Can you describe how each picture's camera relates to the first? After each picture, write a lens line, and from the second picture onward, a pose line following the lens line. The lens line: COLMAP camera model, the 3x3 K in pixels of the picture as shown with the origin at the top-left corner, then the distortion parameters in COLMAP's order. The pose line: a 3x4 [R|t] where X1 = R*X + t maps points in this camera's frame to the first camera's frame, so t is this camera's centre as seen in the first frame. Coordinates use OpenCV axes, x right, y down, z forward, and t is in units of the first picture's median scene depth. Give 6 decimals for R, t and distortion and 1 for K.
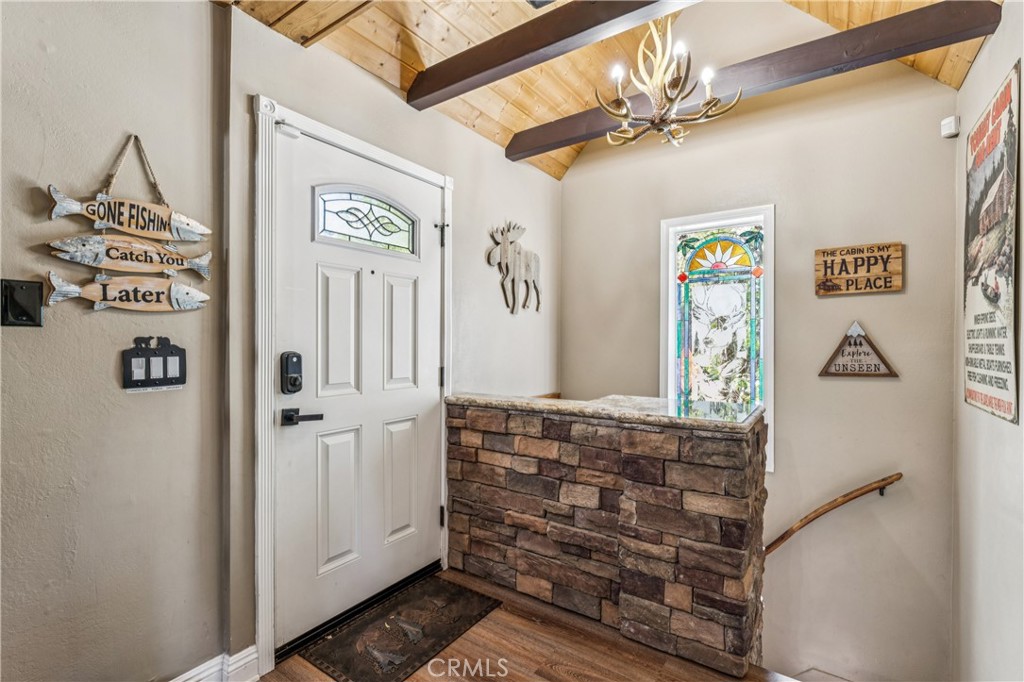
lens RADIAL K [[461.8, 0, 513.9], [0, 461.8, 341.0], [0, 0, 1]] dist [-0.000340, -0.000249]
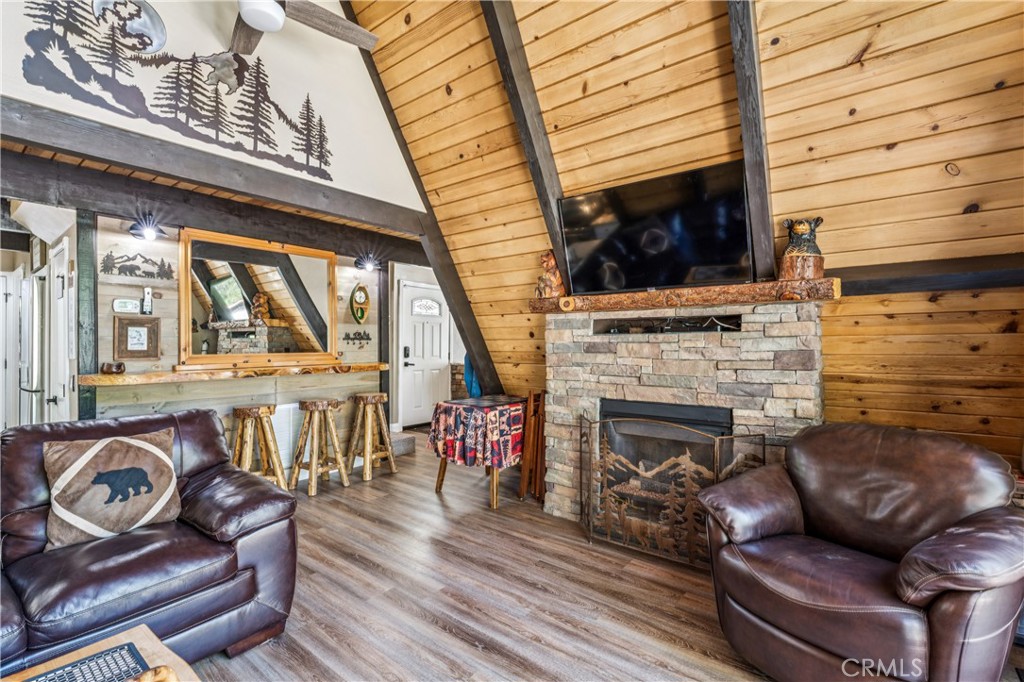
lens RADIAL K [[461.8, 0, 509.7], [0, 461.8, 343.2], [0, 0, 1]] dist [-0.000340, -0.000249]
pose [[0.998336, 0.003619, -0.057549, 0.432290], [-0.003870, 0.999984, -0.004242, 0.008893], [0.057532, 0.004458, 0.998334, -2.080463]]
